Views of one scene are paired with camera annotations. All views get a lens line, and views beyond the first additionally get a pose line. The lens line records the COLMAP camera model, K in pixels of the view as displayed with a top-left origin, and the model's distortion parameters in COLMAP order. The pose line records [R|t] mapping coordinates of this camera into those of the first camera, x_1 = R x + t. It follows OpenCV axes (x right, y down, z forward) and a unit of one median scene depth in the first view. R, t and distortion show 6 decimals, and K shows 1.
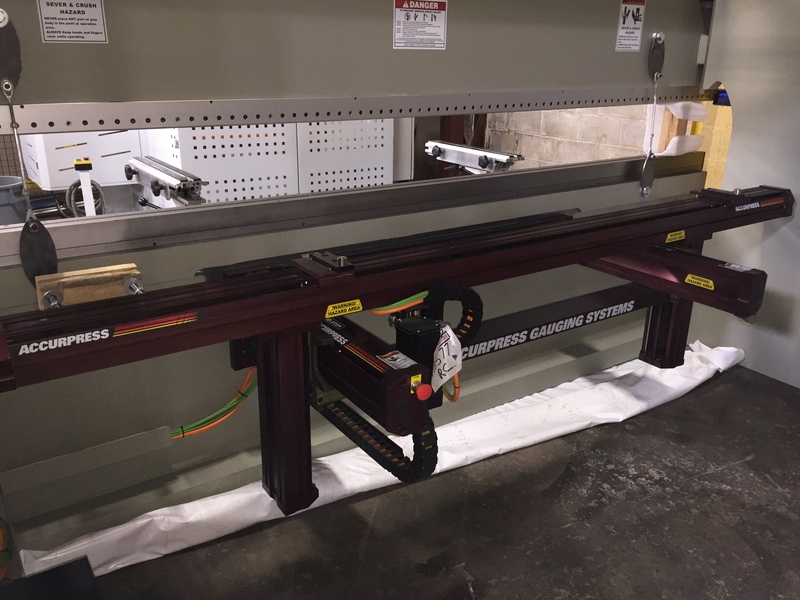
lens RADIAL K [[685.1, 0, 401.7], [0, 685.1, 299.5], [0, 0, 1]] dist [0.064397, -0.077287]
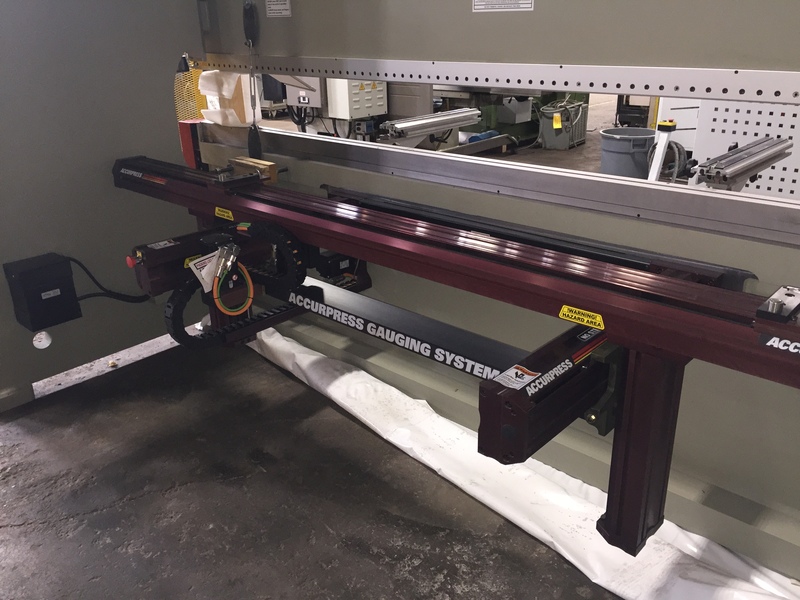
lens RADIAL K [[685.1, 0, 399.0], [0, 685.1, 300.7], [0, 0, 1]] dist [0.064397, -0.077287]
pose [[0.220781, 0.355738, -0.908133, 0.971779], [-0.310321, 0.908345, 0.280377, -0.240836], [0.924639, 0.219911, 0.310938, 0.705292]]
